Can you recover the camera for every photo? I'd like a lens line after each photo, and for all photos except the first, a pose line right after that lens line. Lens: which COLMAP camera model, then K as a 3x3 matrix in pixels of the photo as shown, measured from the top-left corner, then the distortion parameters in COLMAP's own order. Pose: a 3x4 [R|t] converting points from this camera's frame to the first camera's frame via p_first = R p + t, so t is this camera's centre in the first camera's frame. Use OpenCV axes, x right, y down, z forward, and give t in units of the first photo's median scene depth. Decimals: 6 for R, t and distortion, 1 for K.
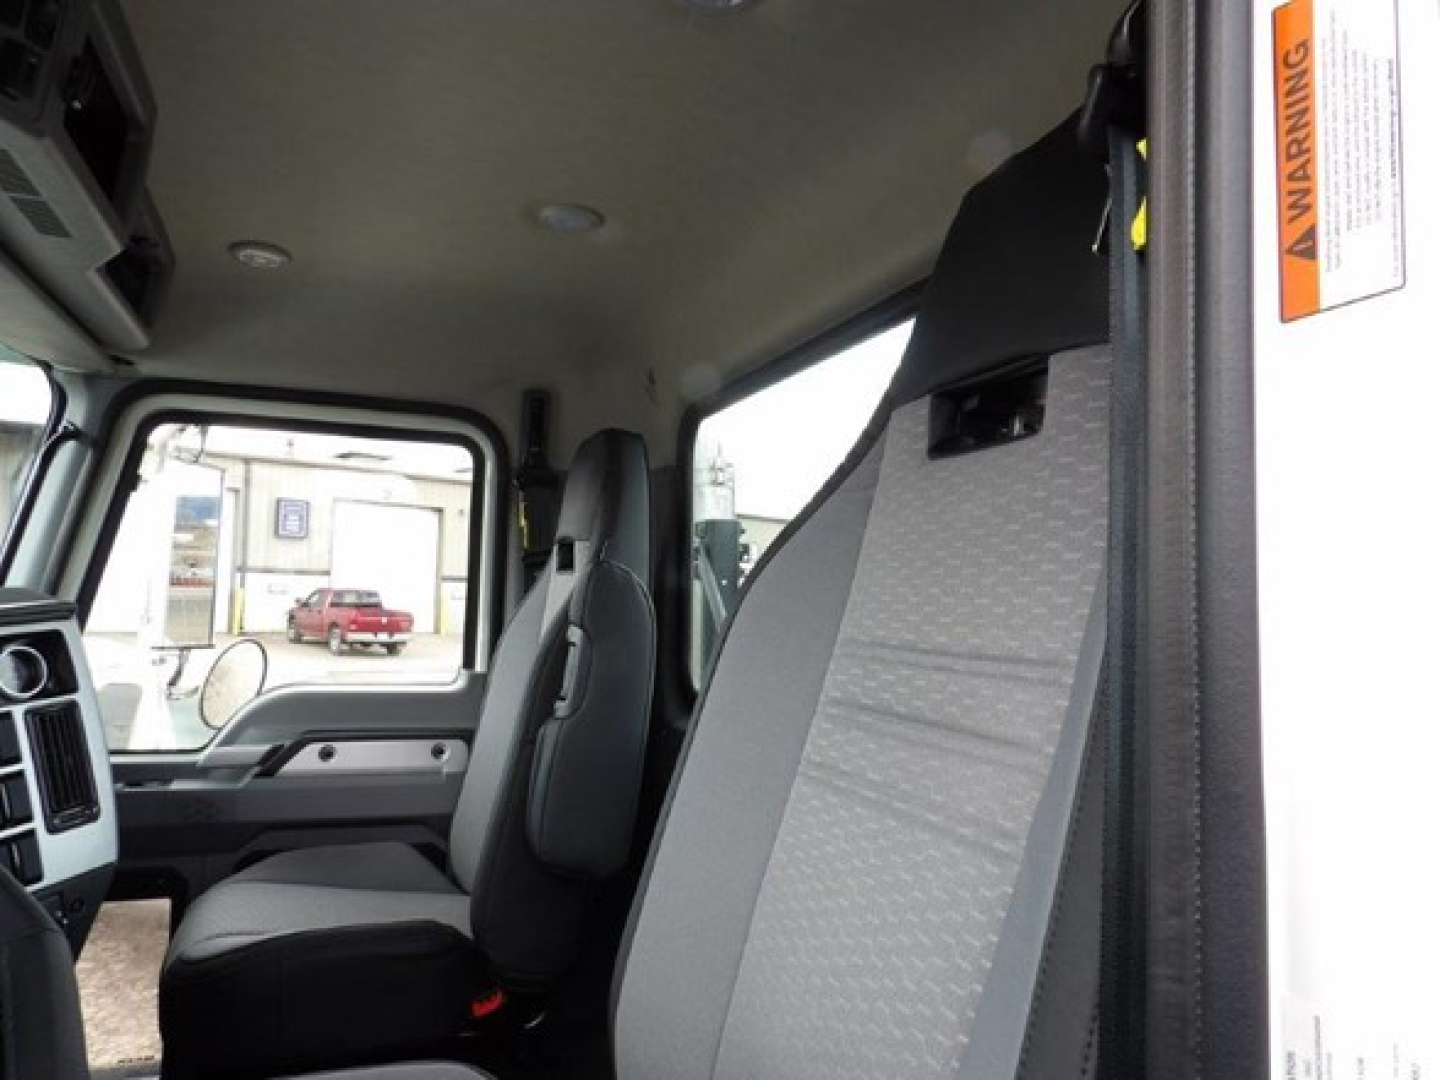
lens RADIAL K [[1027.7, 0, 728.8], [0, 1027.7, 544.5], [0, 0, 1]] dist [0.000173, 0.002324]
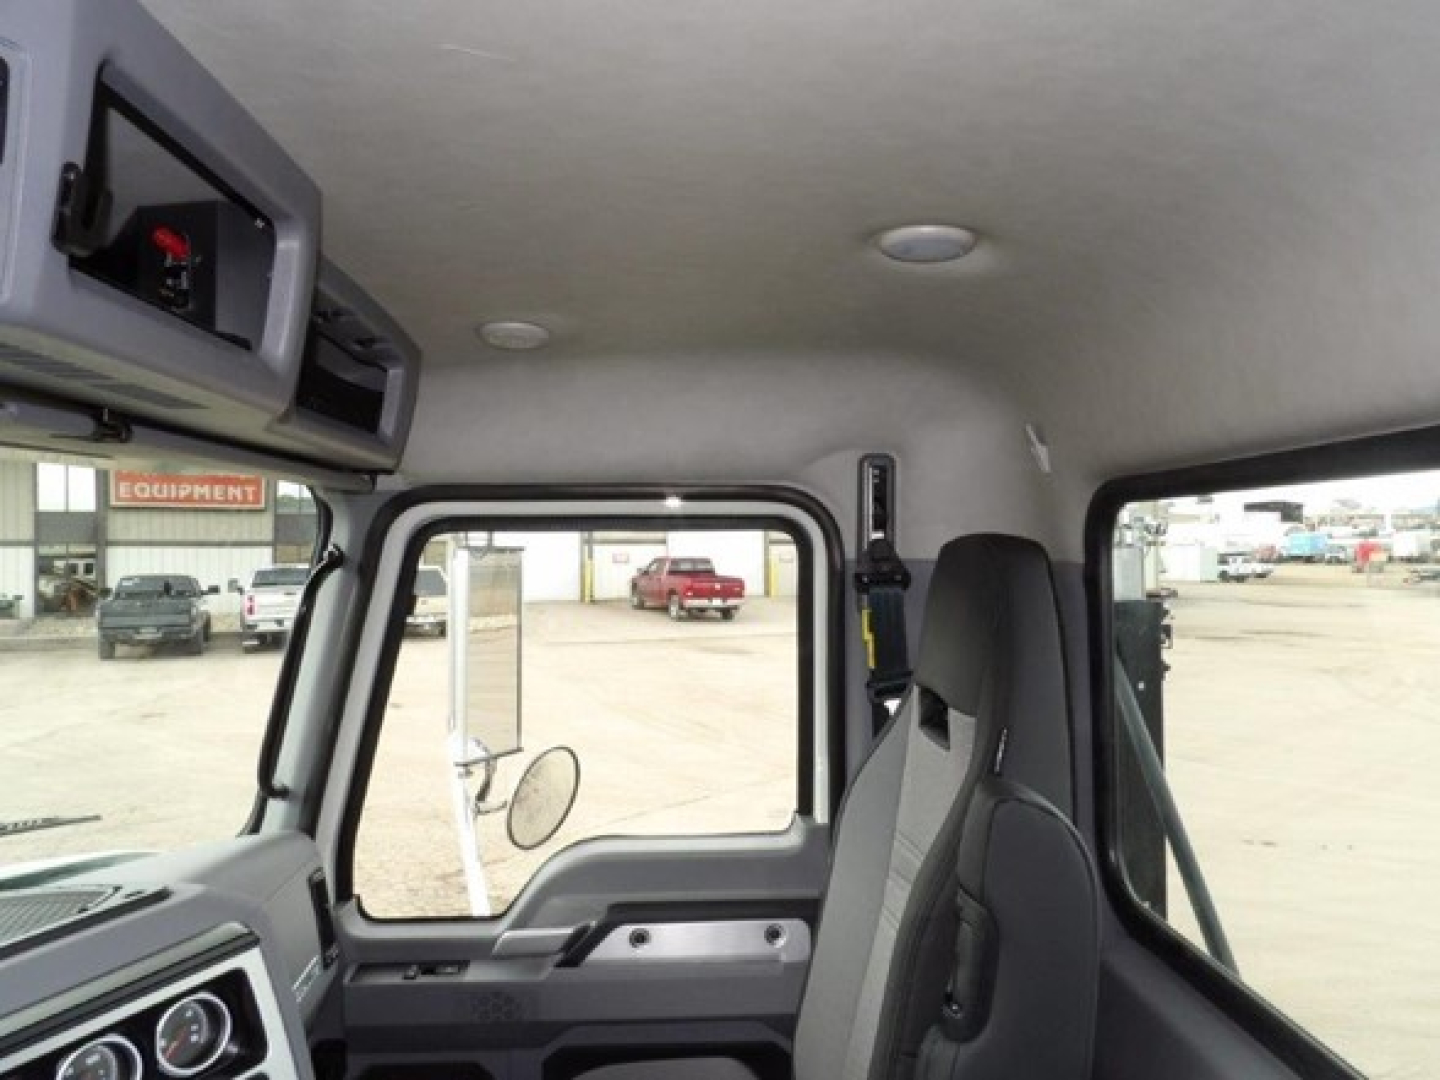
lens RADIAL K [[1038.3, 0, 730.0], [0, 1038.3, 540.1], [0, 0, 1]] dist [-0.032538, 0.052930]
pose [[0.951452, -0.038529, -0.305376, -0.054119], [0.051523, 0.998072, 0.034603, -0.106432], [0.303454, -0.048657, 0.951603, 0.222516]]
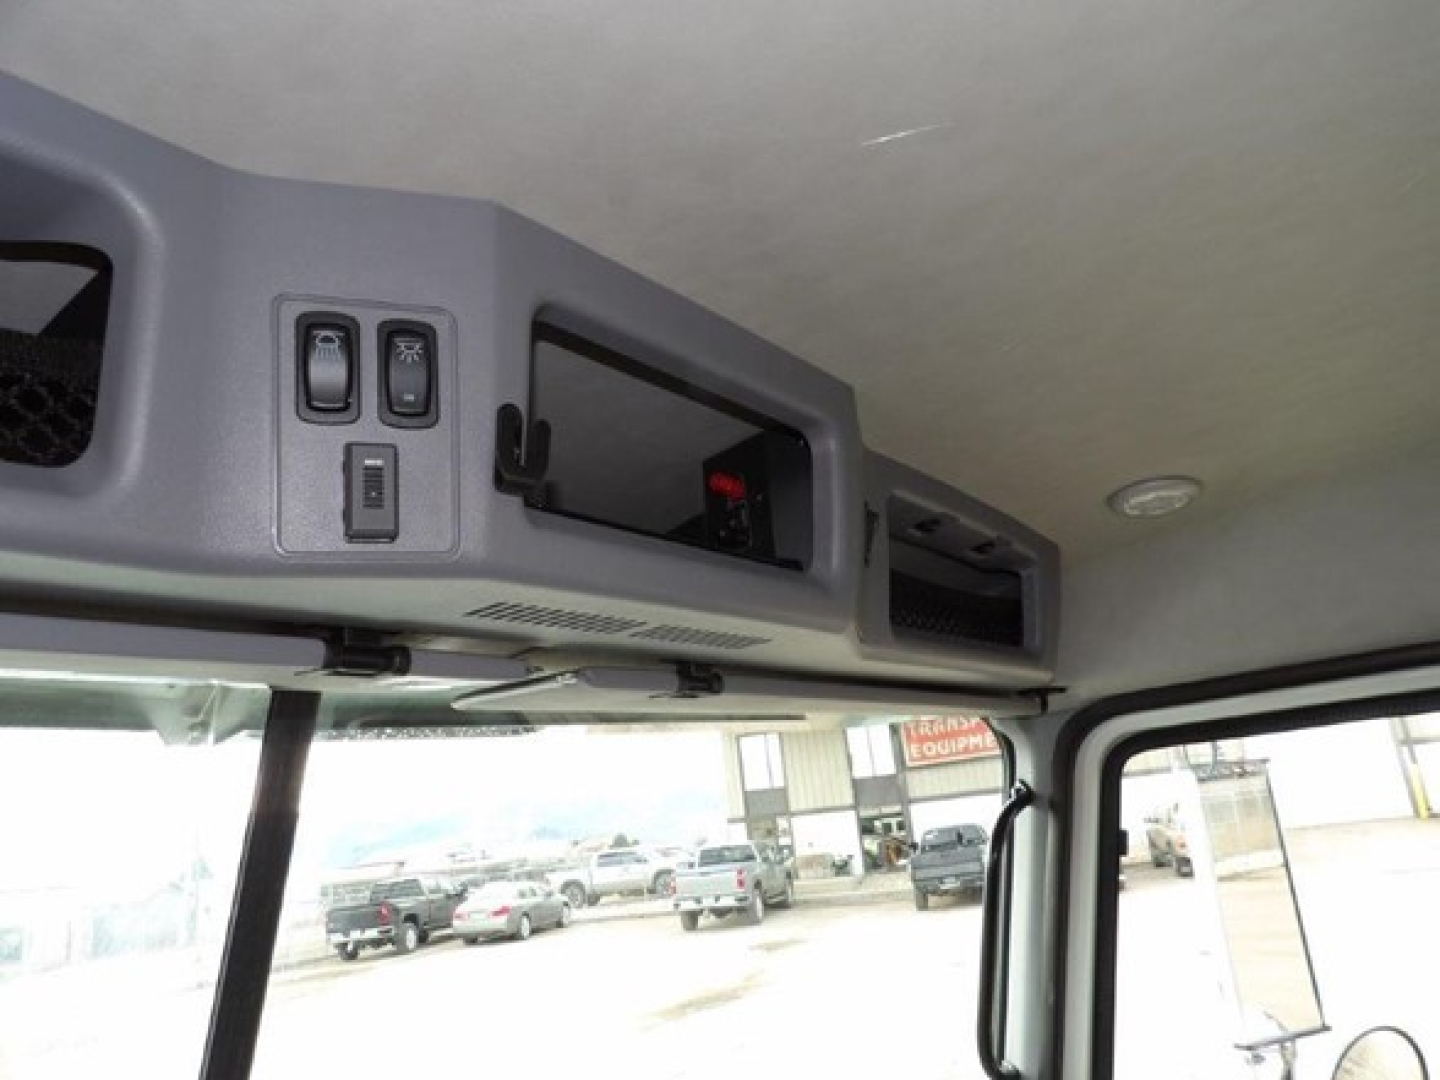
lens RADIAL K [[1027.7, 0, 728.8], [0, 1027.7, 544.5], [0, 0, 1]] dist [0.000173, 0.002324]
pose [[0.512481, -0.309561, -0.800959, -0.066788], [0.166312, 0.950879, -0.261091, -0.095659], [0.842439, 0.000595, 0.538791, 0.315661]]
